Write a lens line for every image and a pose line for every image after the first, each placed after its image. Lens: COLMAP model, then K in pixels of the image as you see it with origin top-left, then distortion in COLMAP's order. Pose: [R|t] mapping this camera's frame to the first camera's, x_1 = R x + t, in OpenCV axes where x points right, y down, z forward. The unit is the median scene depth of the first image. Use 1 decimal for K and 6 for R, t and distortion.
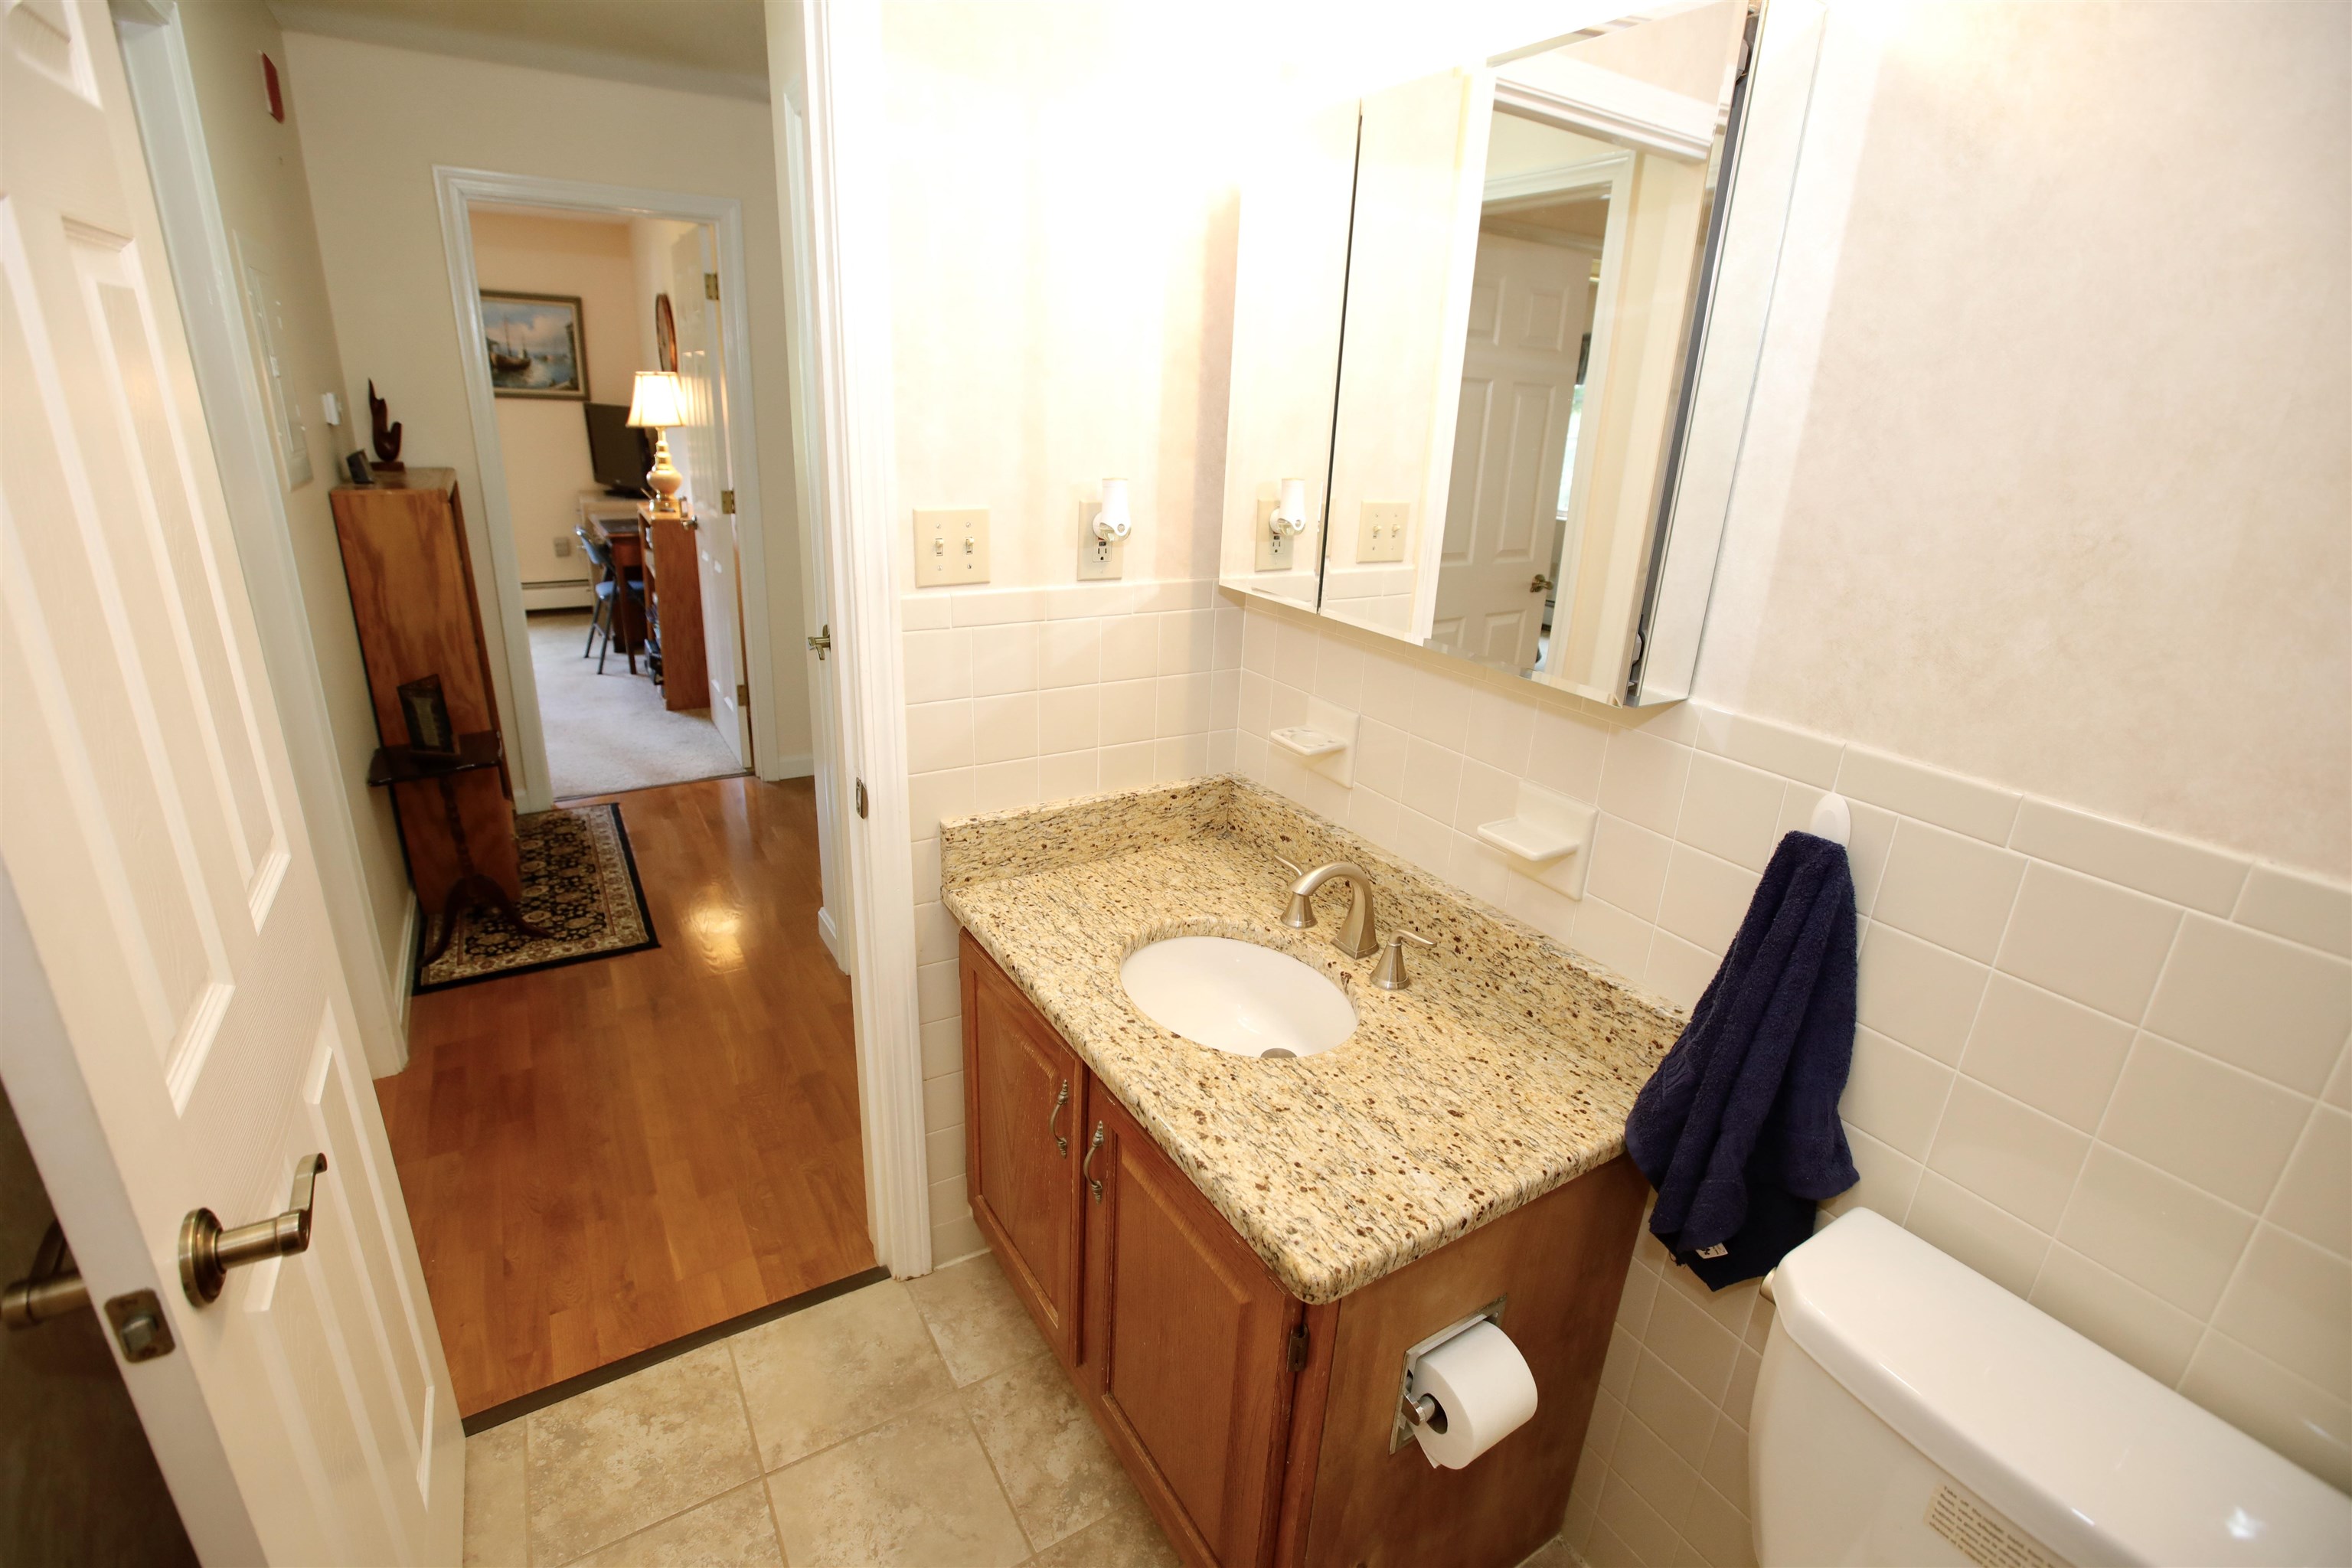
lens RADIAL K [[1065.6, 0, 1170.4], [0, 1065.6, 788.9], [0, 0, 1]] dist [-0.048228, 0.014959]
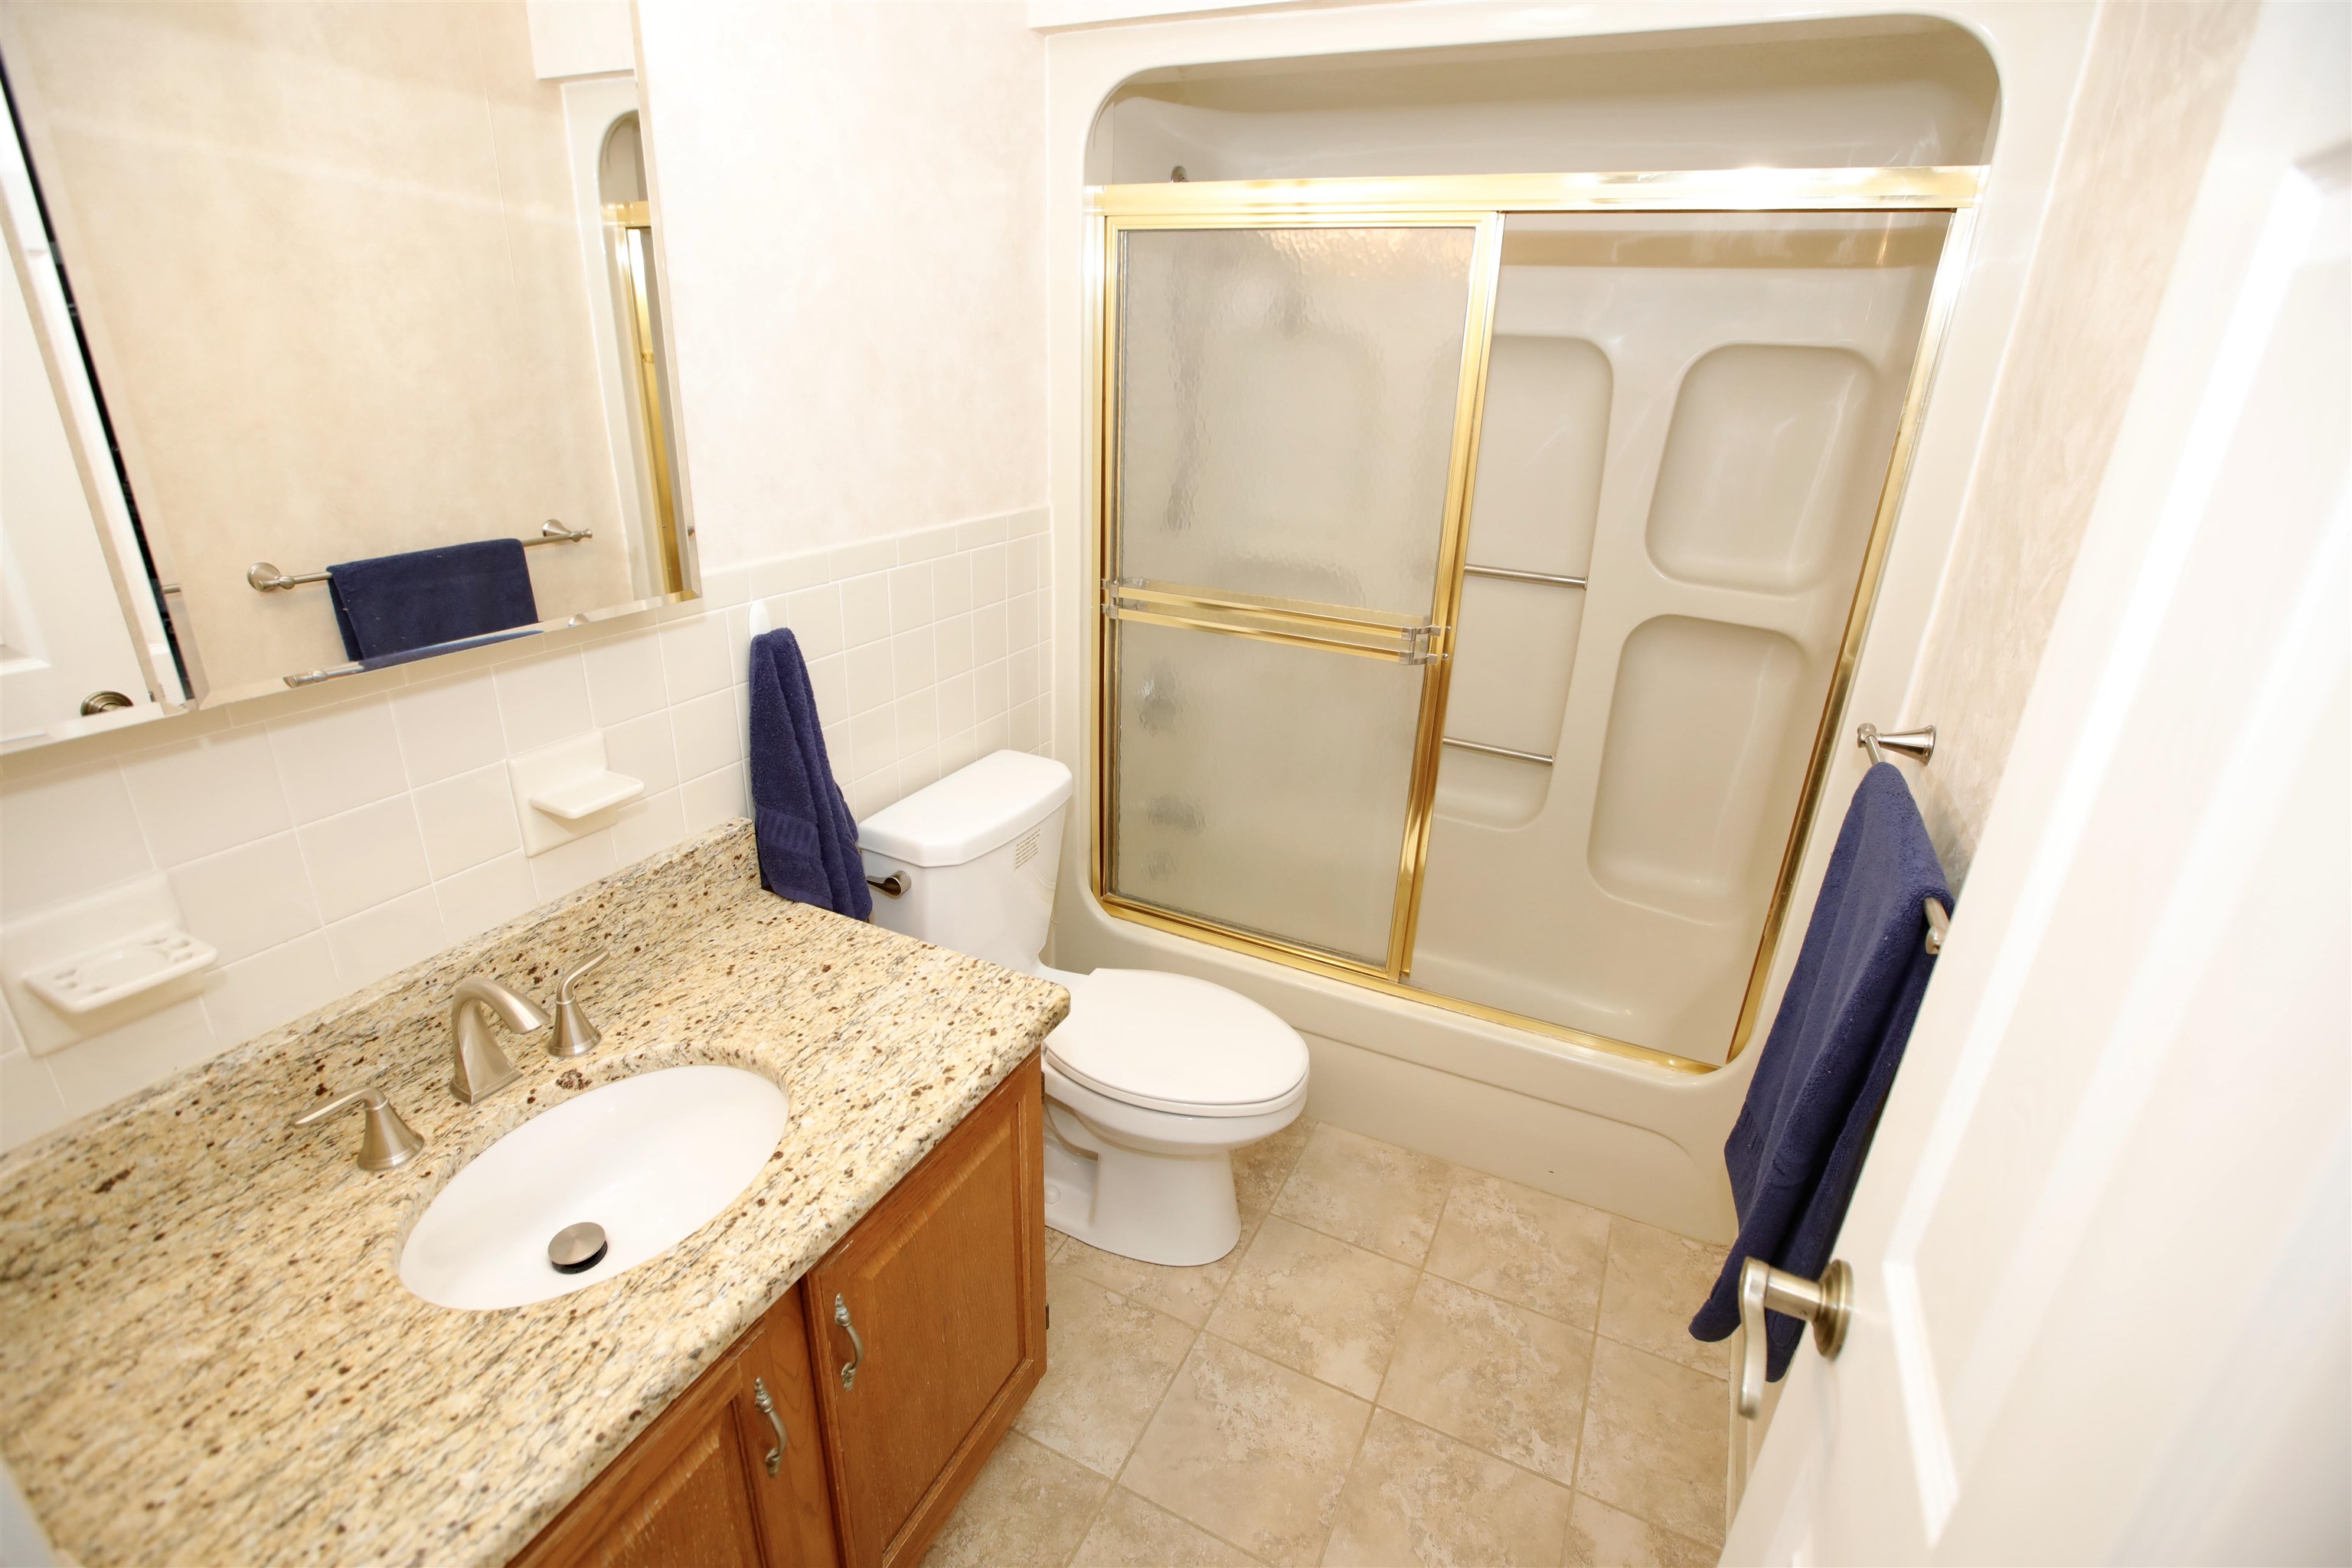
lens RADIAL K [[1065.6, 0, 1163.9], [0, 1065.6, 776.6], [0, 0, 1]] dist [-0.048228, 0.014959]
pose [[-0.530374, -0.371992, 0.761791, -0.616765], [0.237609, 0.797345, 0.554782, -0.348636], [-0.813784, 0.475250, -0.334503, 0.852974]]
